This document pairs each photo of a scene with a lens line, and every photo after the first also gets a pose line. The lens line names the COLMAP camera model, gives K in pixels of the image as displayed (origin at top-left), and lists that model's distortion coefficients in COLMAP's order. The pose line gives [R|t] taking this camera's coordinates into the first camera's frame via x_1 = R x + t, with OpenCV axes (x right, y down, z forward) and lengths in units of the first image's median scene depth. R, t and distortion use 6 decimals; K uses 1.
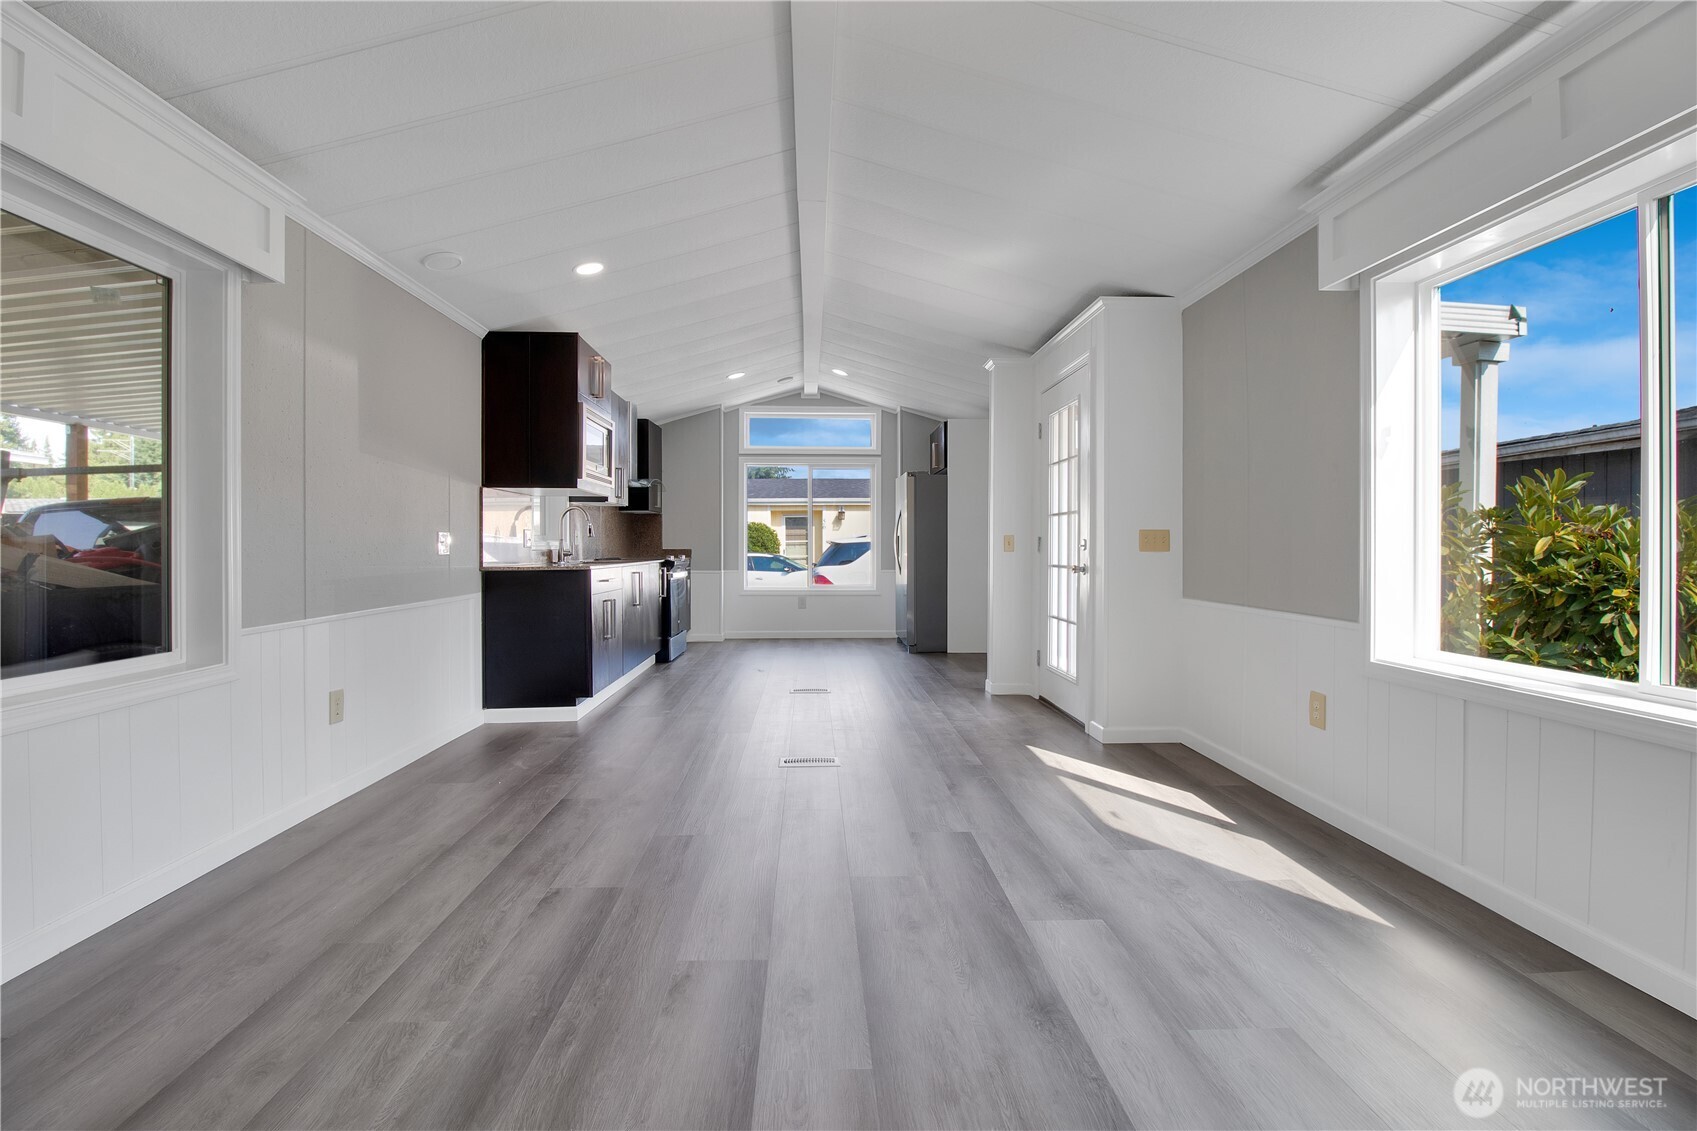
lens RADIAL K [[813.7, 0, 864.9], [0, 813.7, 551.2], [0, 0, 1]] dist [0.012845, -0.007843]
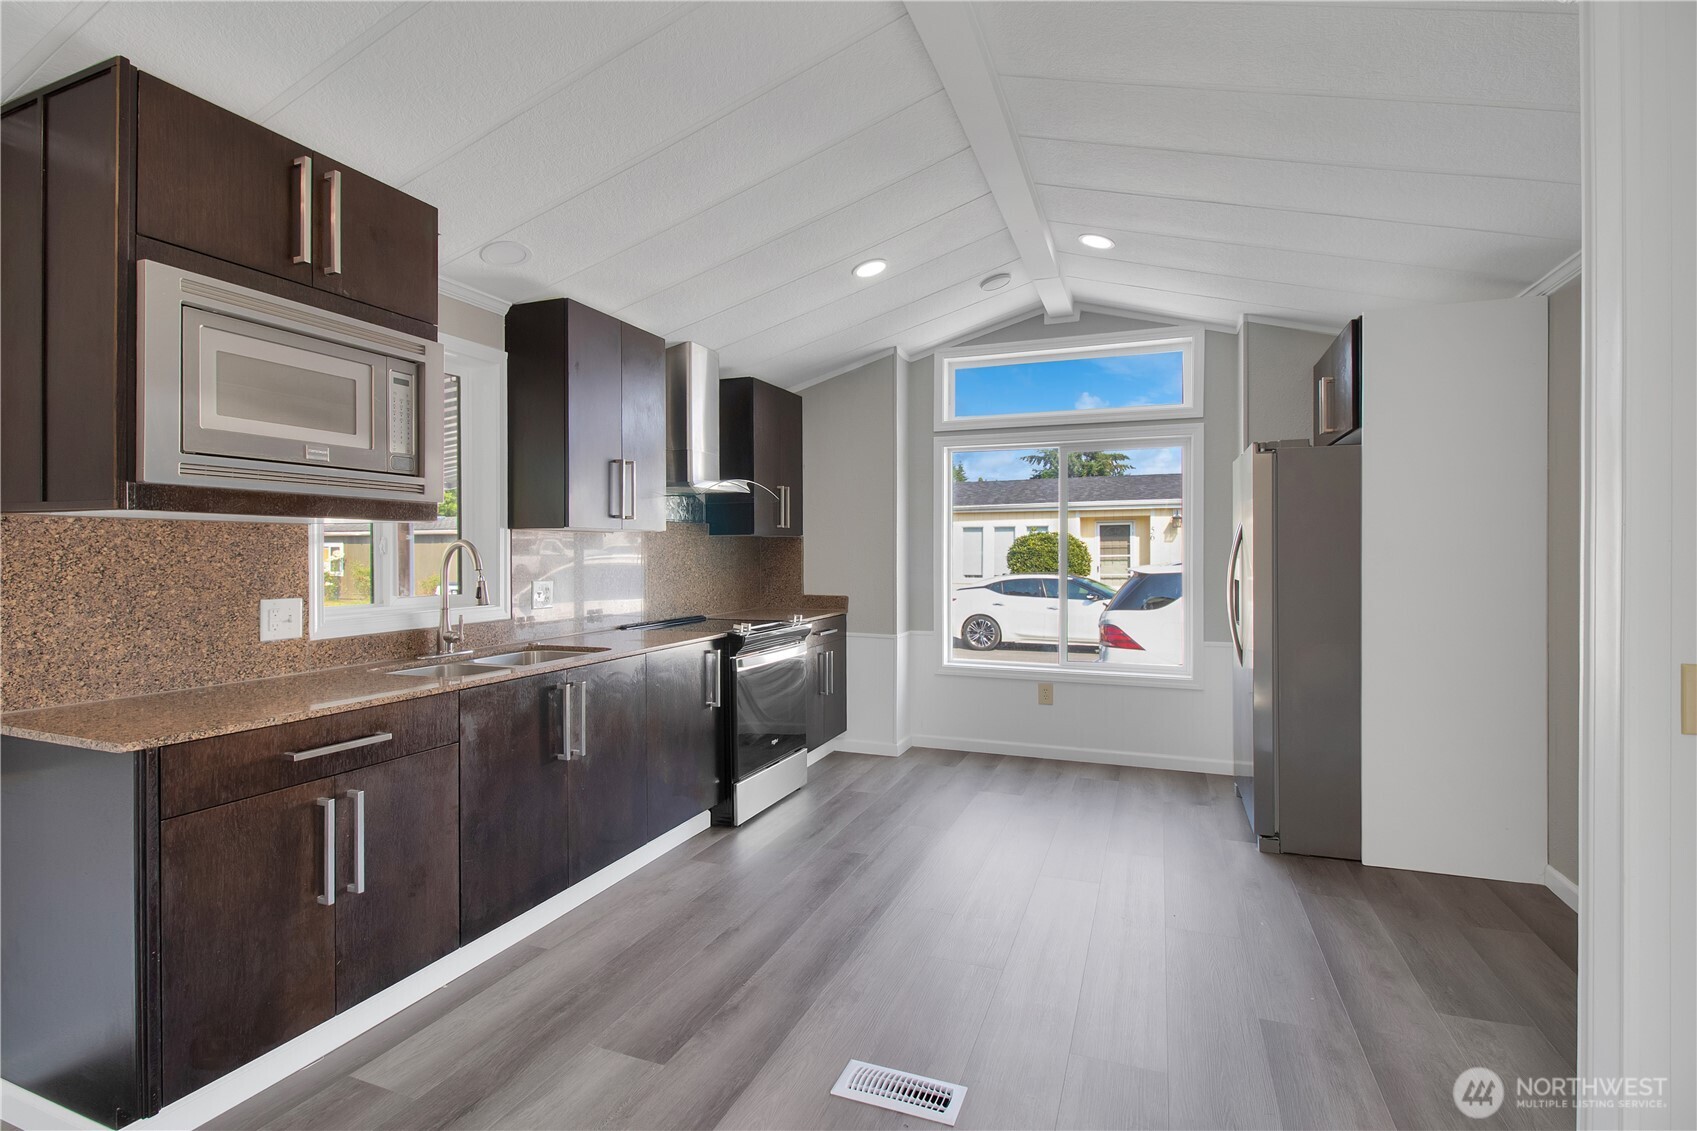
lens RADIAL K [[813.7, 0, 835.0], [0, 813.7, 542.5], [0, 0, 1]] dist [0.012845, -0.007843]
pose [[0.899434, -0.002486, -0.437050, 0.037378], [-0.003922, 0.999898, -0.013760, -0.032553], [0.437039, 0.014090, 0.899332, 0.458496]]
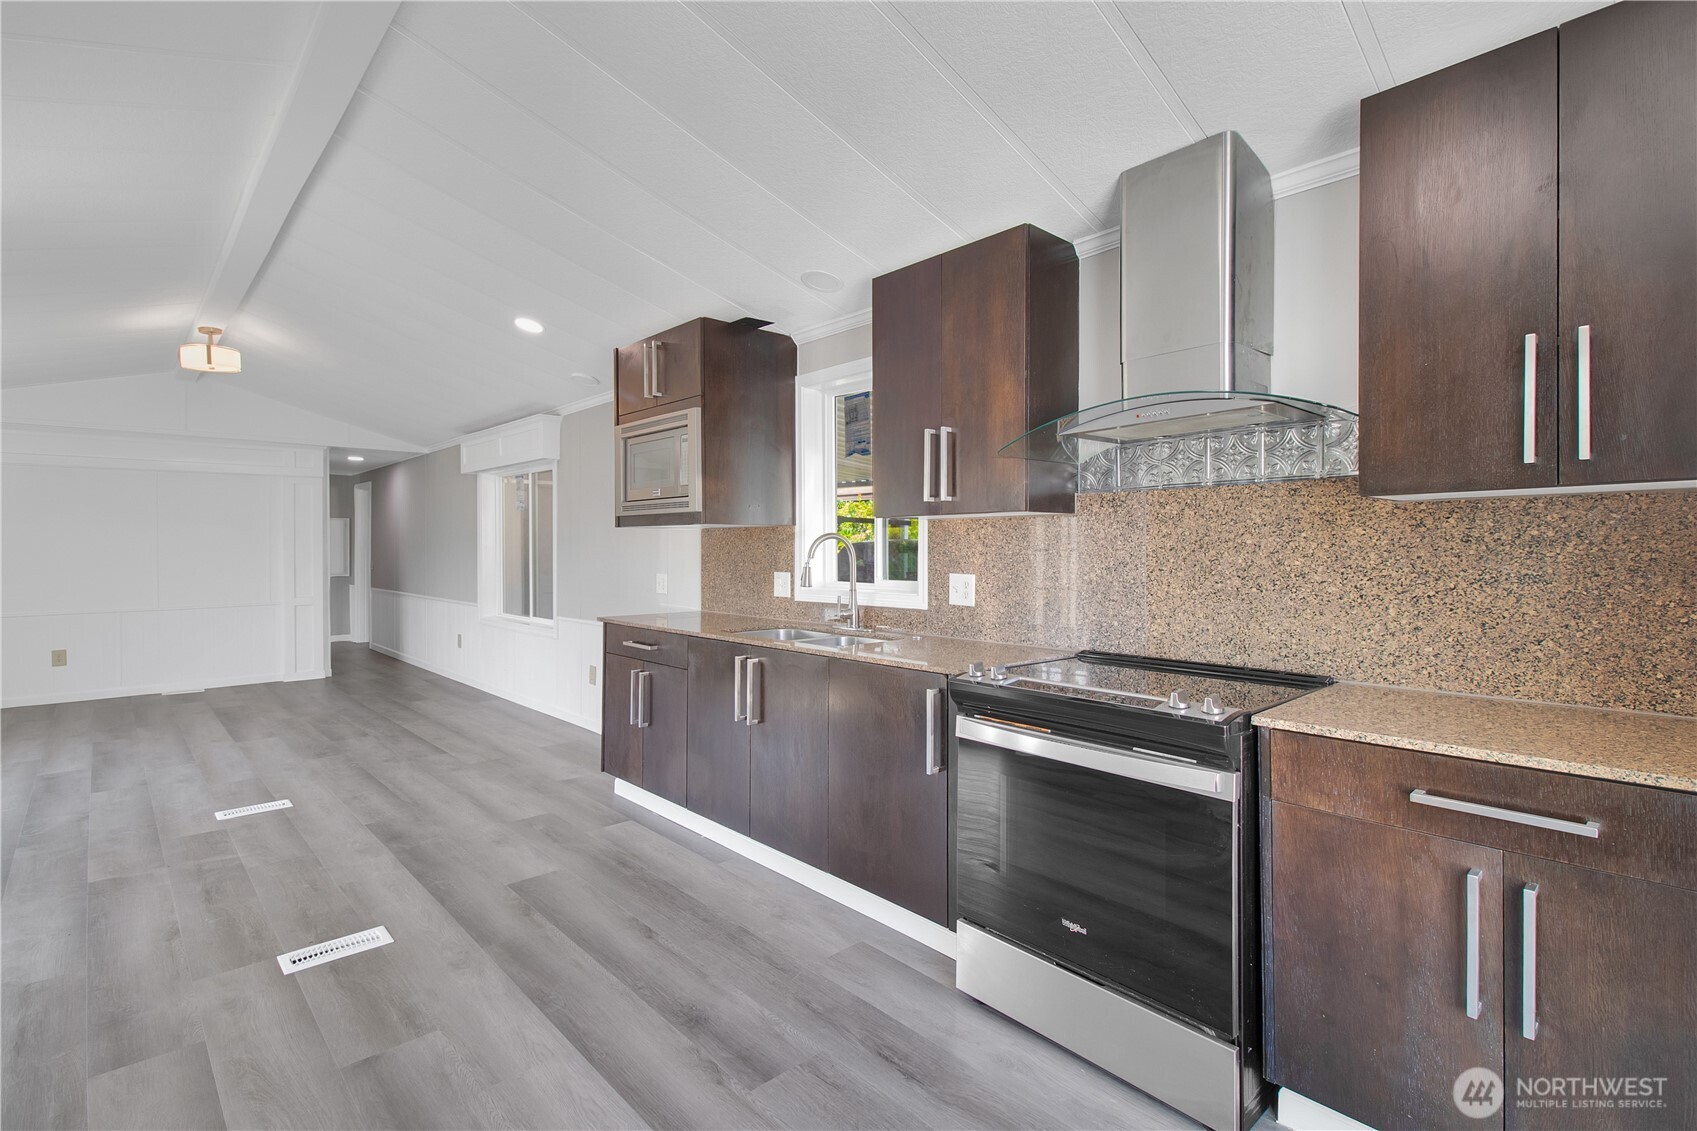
lens RADIAL K [[813.7, 0, 853.4], [0, 813.7, 532.9], [0, 0, 1]] dist [0.012845, -0.007843]
pose [[-0.779613, -0.003258, -0.626253, -0.004917], [0.003417, 0.999949, -0.009455, -0.033773], [0.626252, -0.009511, -0.779563, 1.018946]]
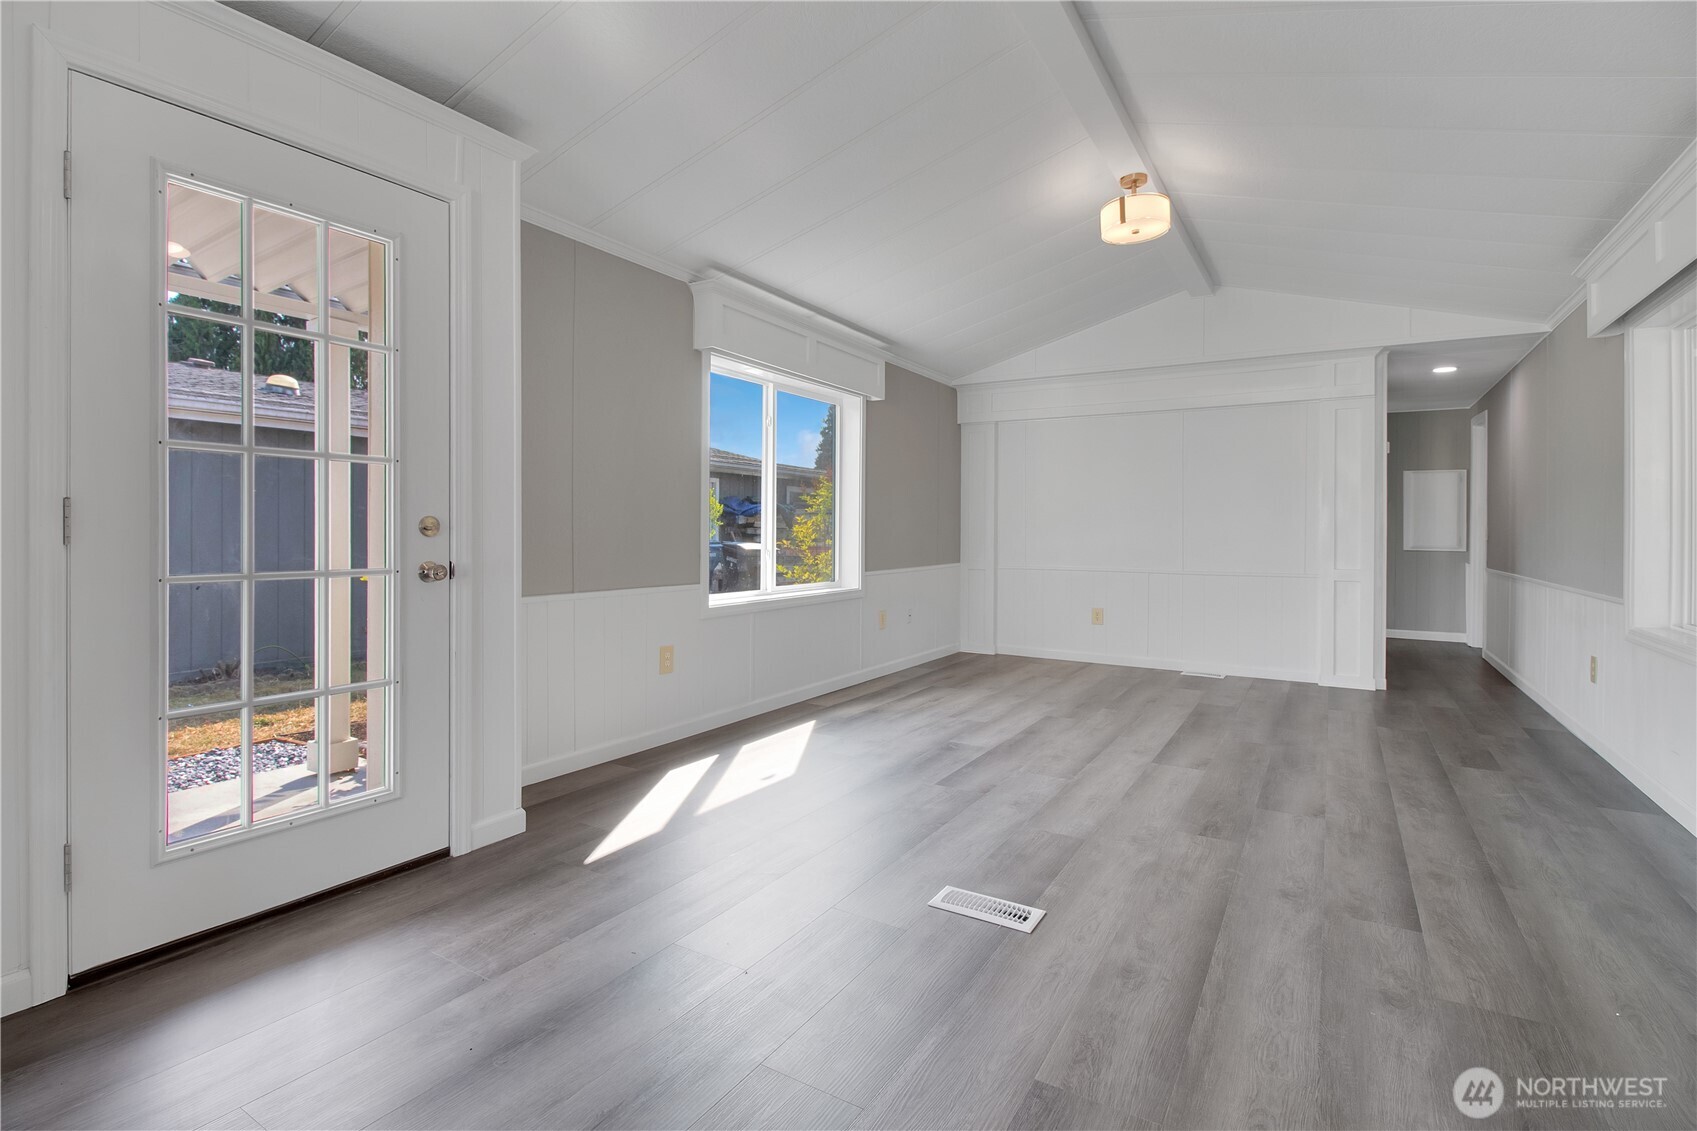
lens RADIAL K [[813.7, 0, 827.7], [0, 813.7, 530.0], [0, 0, 1]] dist [0.012845, -0.007843]
pose [[-0.811930, -0.007174, 0.583711, -0.140449], [-0.006407, 0.999974, 0.003379, -0.004415], [-0.583720, -0.000996, -0.811954, 0.689888]]
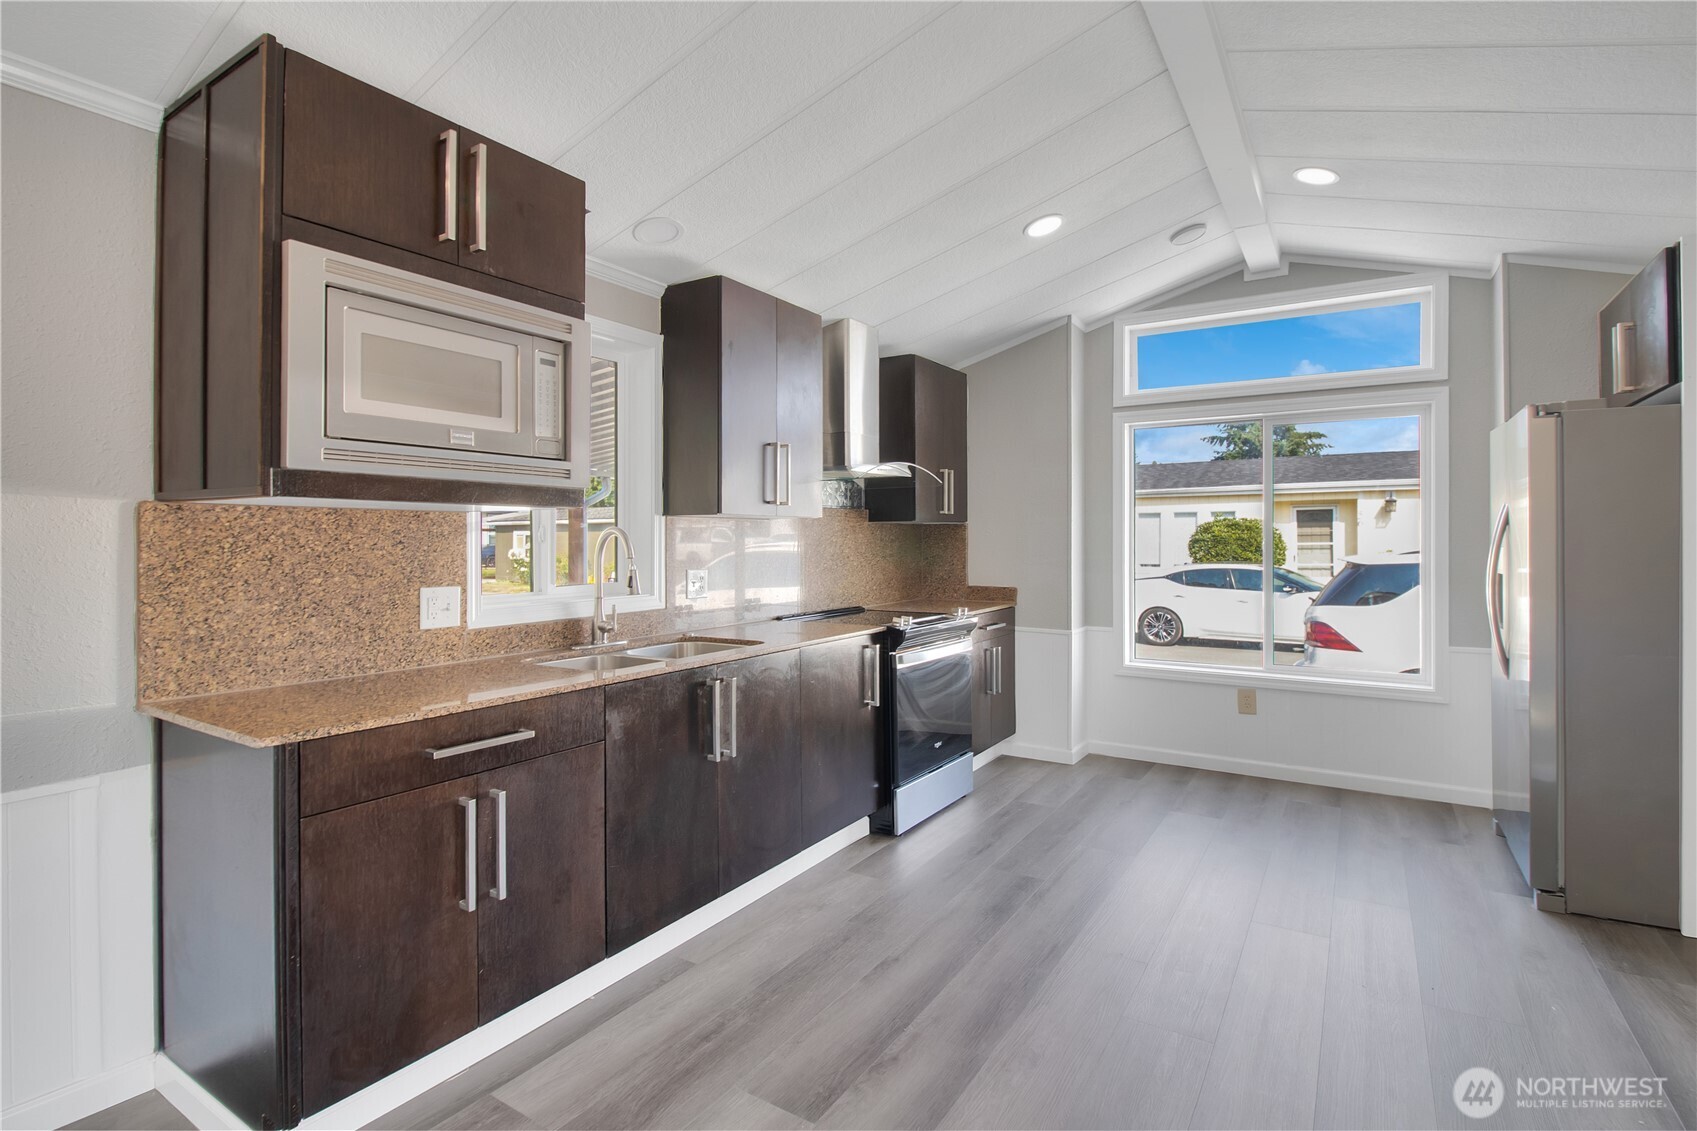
lens RADIAL K [[813.7, 0, 849.3], [0, 813.7, 525.9], [0, 0, 1]] dist [0.012845, -0.007843]
pose [[0.806474, -0.006562, -0.591233, 0.020428], [-0.004734, 0.999835, -0.017554, -0.032911], [0.591250, 0.016955, 0.806310, 0.486442]]
